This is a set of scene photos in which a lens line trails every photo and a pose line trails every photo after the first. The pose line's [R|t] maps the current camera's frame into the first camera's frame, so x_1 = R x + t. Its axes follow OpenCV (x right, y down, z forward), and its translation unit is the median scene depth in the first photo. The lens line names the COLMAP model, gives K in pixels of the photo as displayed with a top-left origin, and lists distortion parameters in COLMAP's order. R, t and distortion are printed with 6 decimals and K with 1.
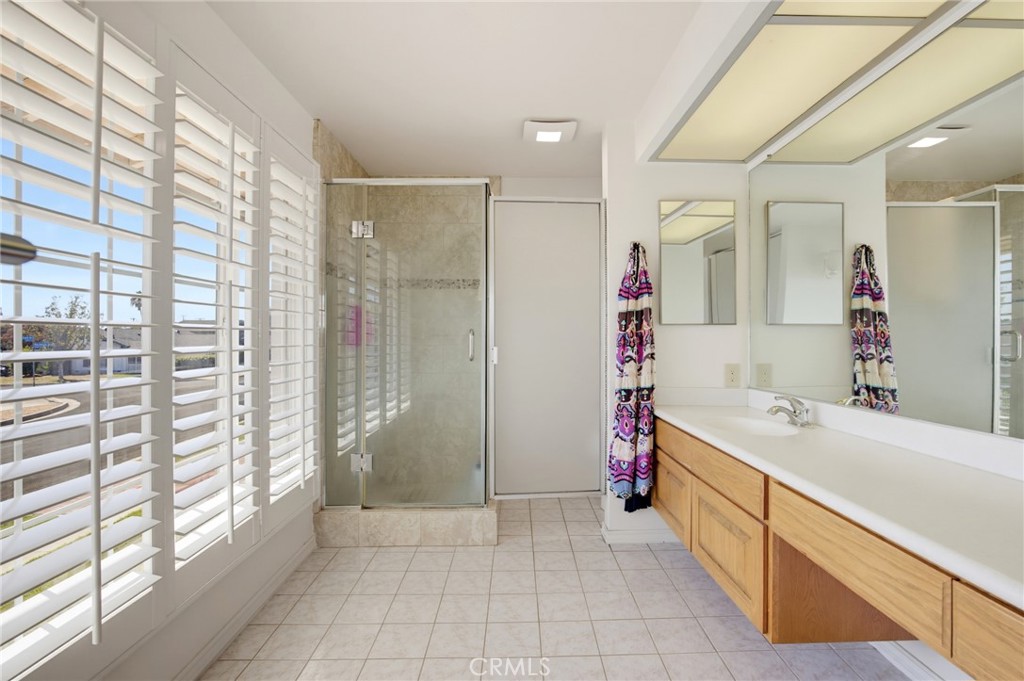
lens RADIAL K [[470.3, 0, 515.9], [0, 470.3, 336.9], [0, 0, 1]] dist [-0.025578, 0.002864]
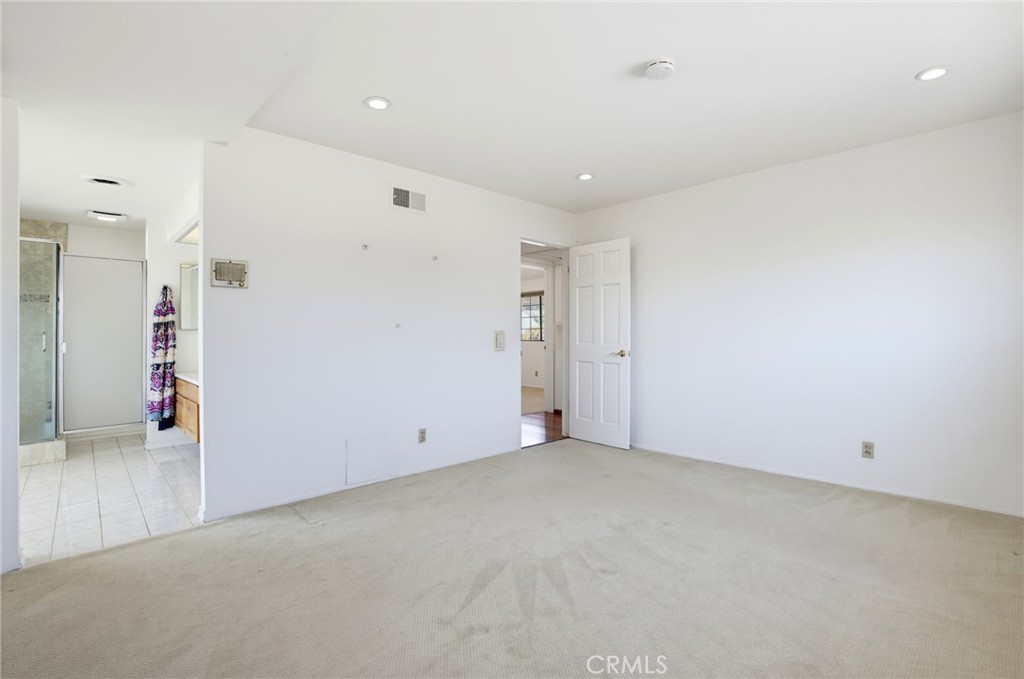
lens RADIAL K [[470.3, 0, 510.5], [0, 470.3, 328.9], [0, 0, 1]] dist [-0.025578, 0.002864]
pose [[0.730884, 0.002929, 0.682496, -0.000781], [-0.000003, 0.999991, -0.004288, -0.021175], [-0.682502, 0.003132, 0.730877, -1.317677]]
